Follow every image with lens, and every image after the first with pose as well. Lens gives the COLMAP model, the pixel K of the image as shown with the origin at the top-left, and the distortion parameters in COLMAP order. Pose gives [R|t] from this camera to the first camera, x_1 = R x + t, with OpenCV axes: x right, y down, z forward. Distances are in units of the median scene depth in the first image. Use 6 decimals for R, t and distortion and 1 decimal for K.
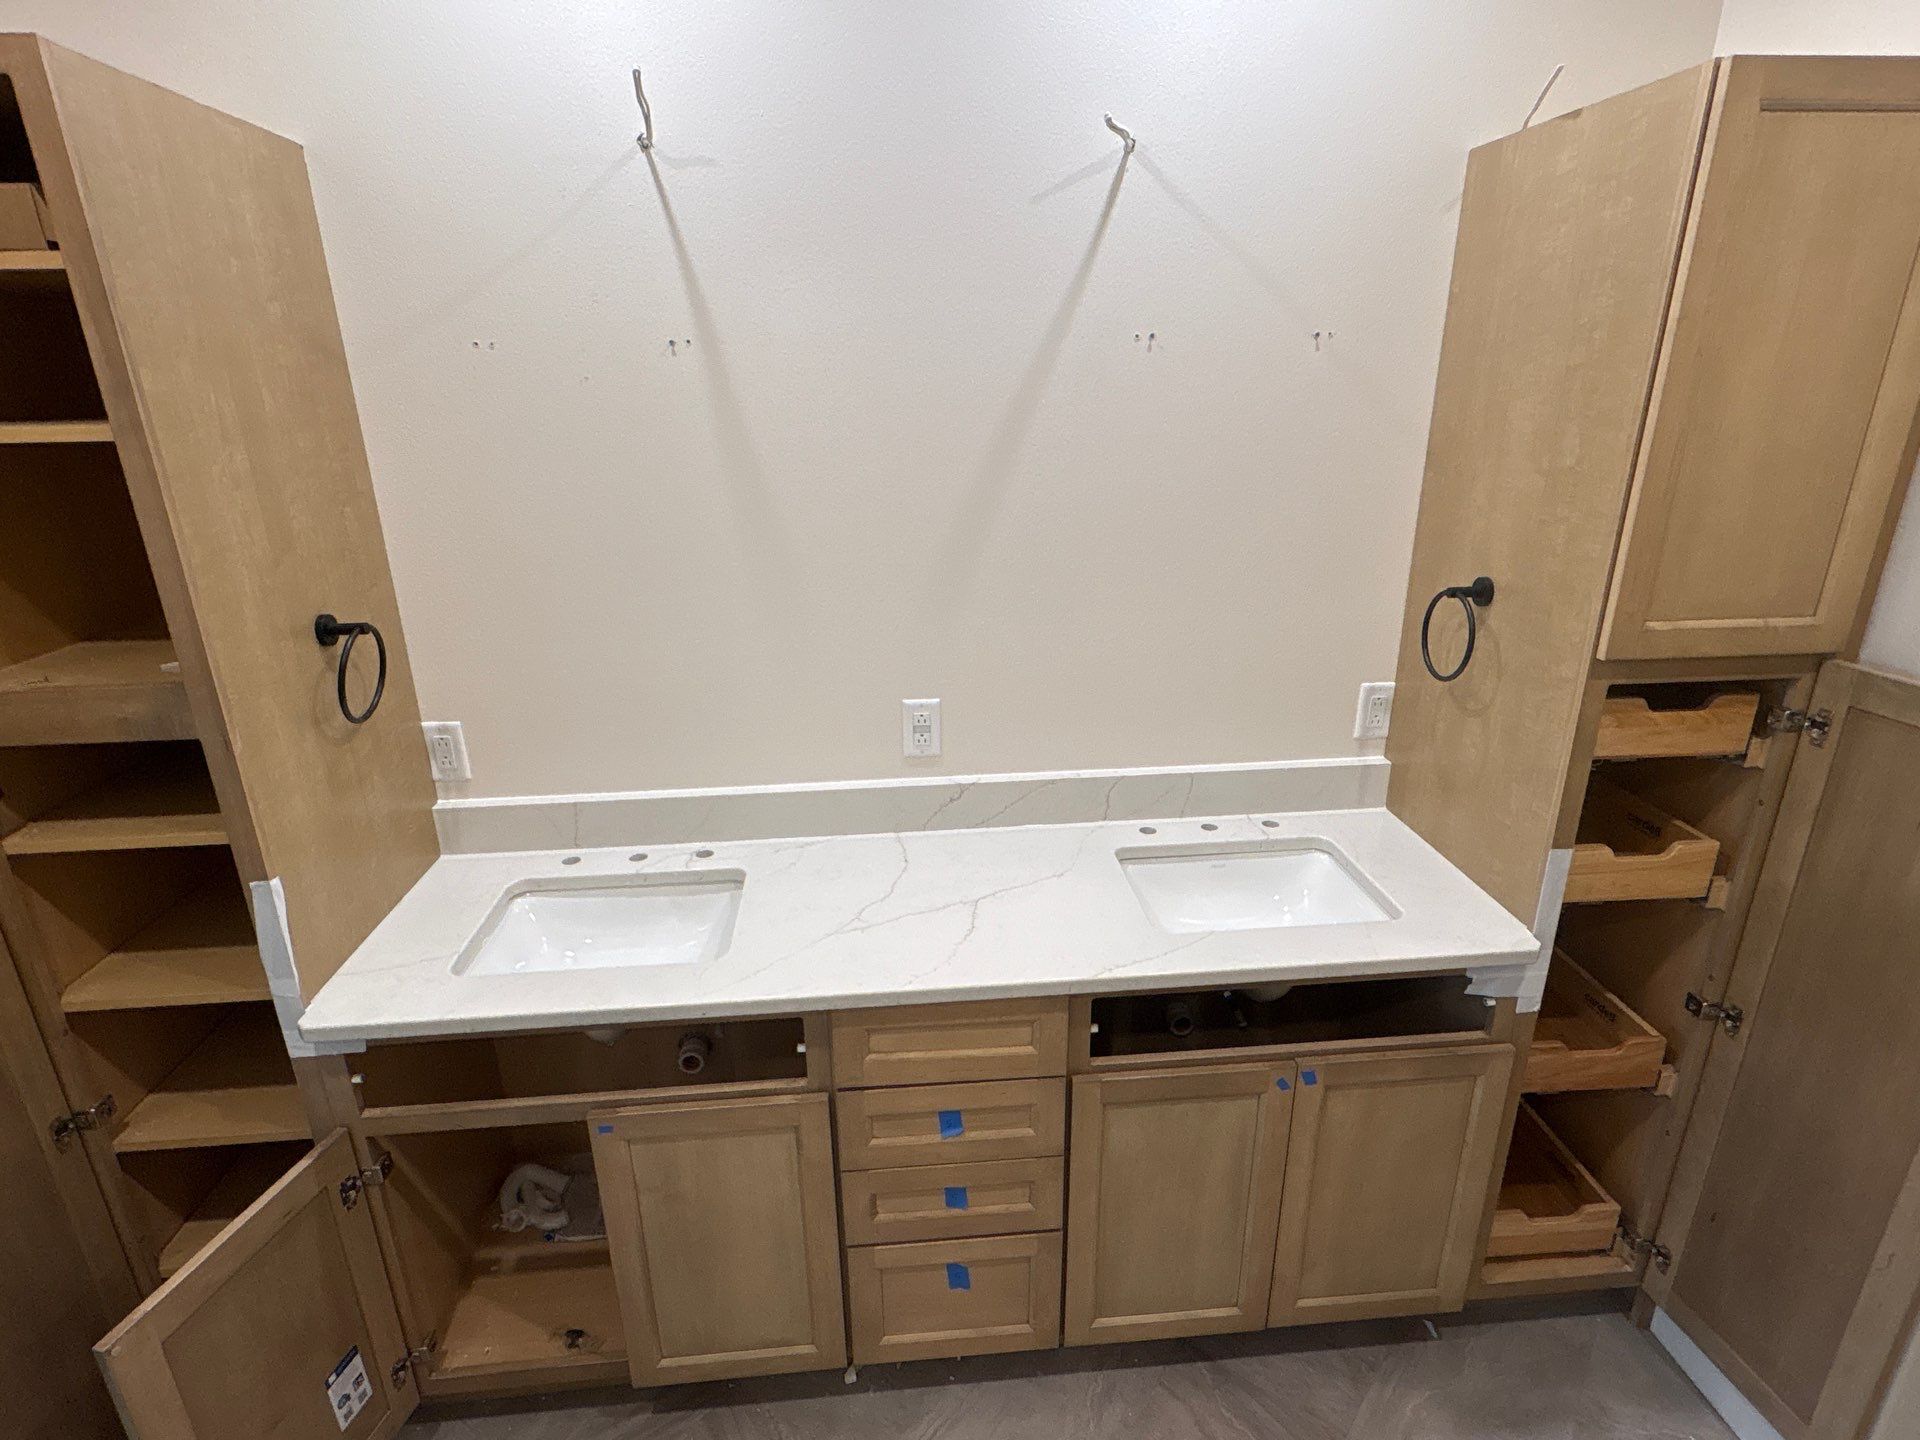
lens RADIAL K [[980.7, 0, 960.3], [0, 980.7, 722.6], [0, 0, 1]] dist [0.001776, 0.001164]
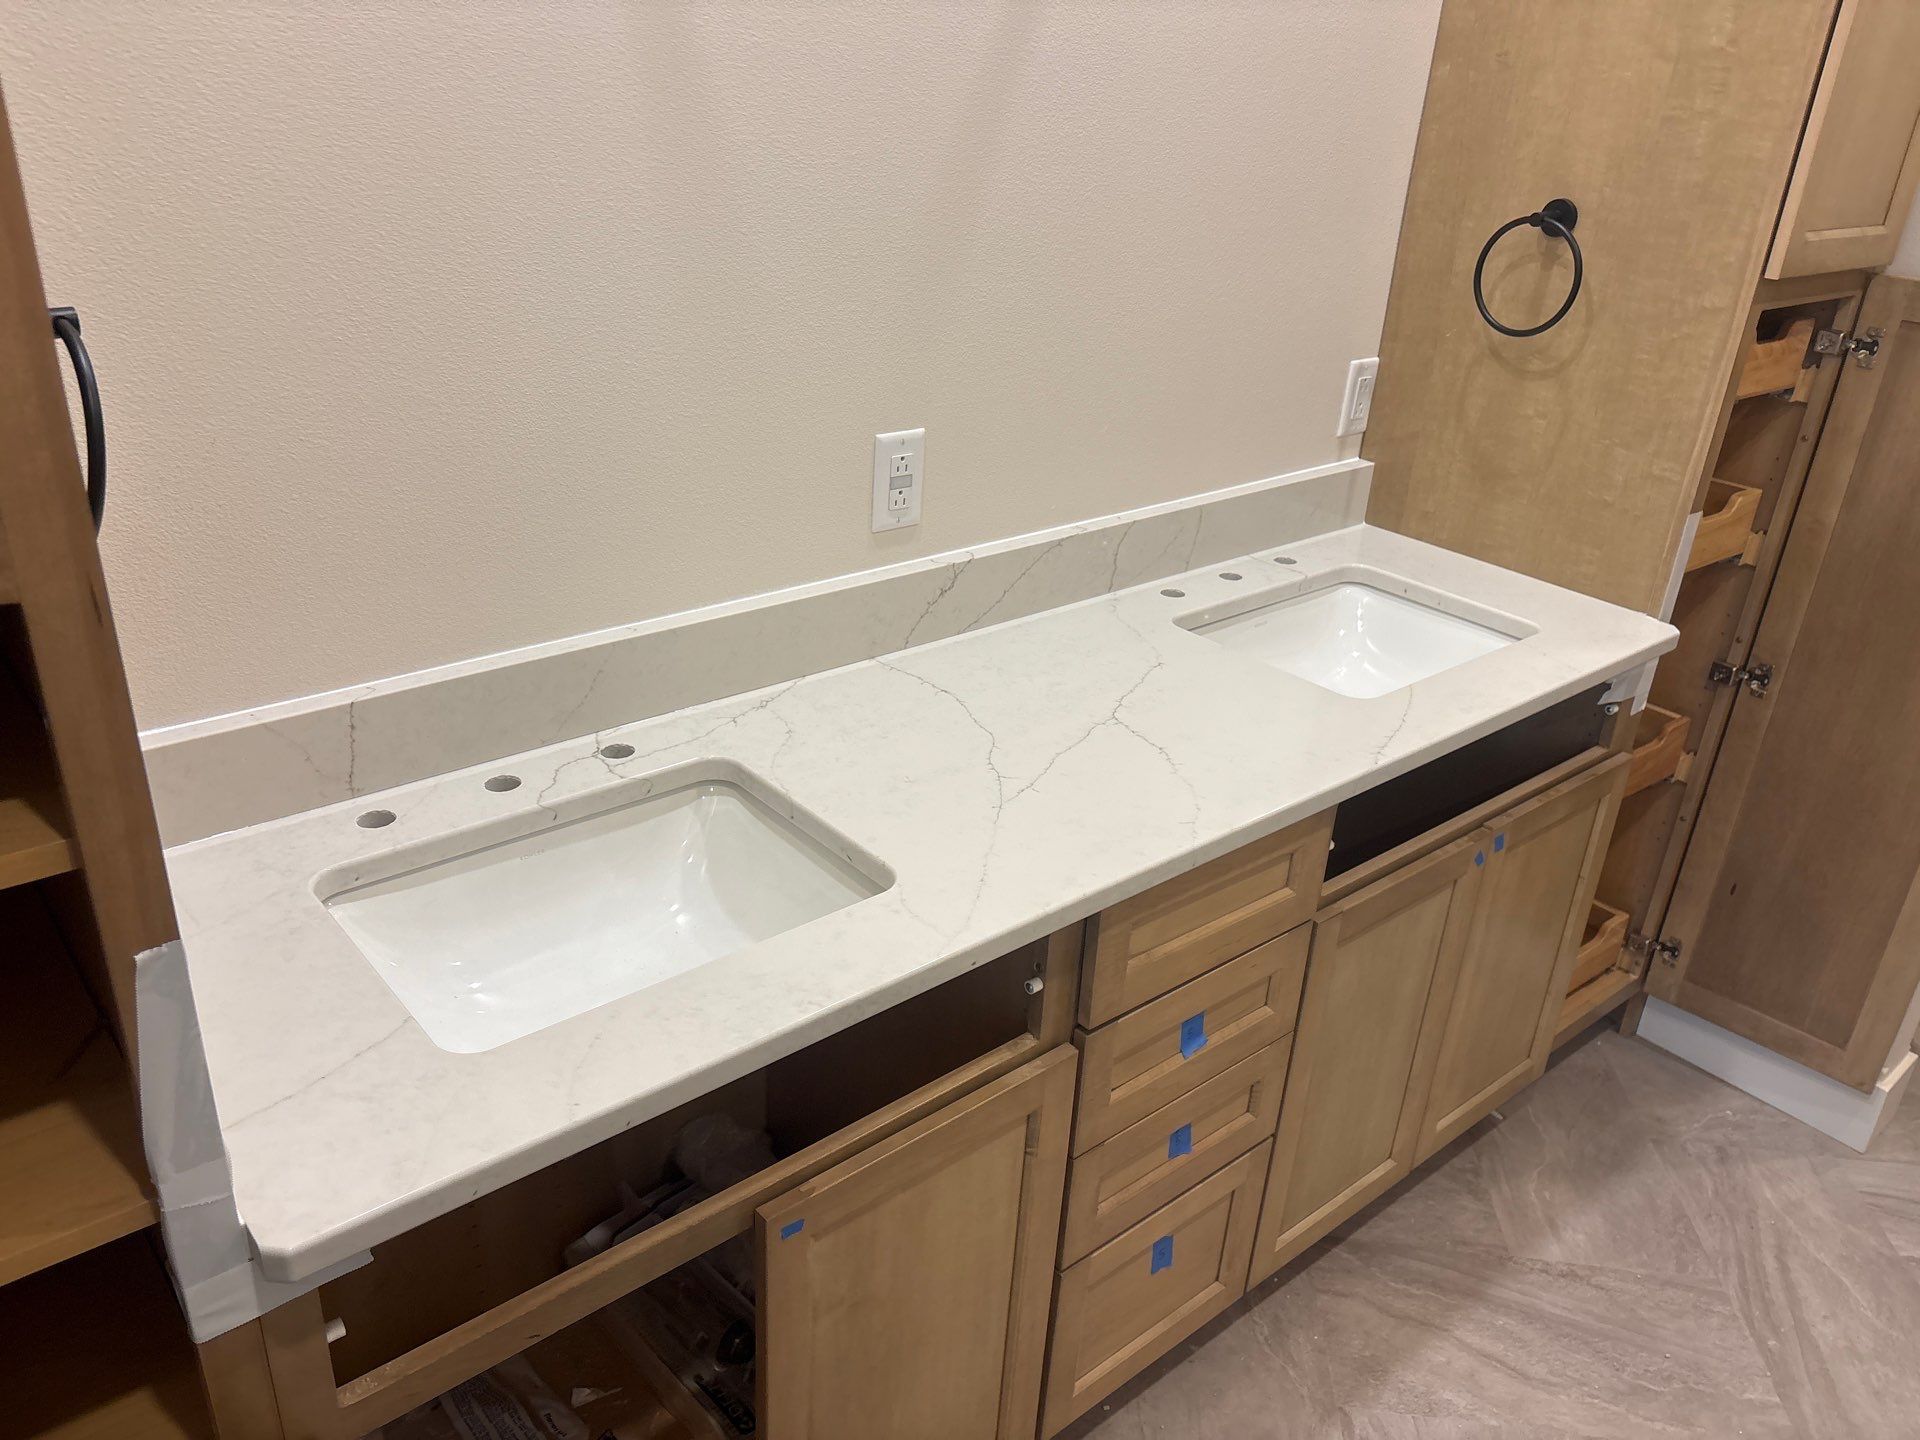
lens RADIAL K [[1438.0, 0, 952.4], [0, 1438.0, 721.2], [0, 0, 1]] dist [0.049472, -0.052655]
pose [[0.818728, -0.198113, 0.538920, -0.596933], [0.130399, 0.978219, 0.161501, 0.013672], [-0.559178, -0.061951, 0.826730, 0.262370]]
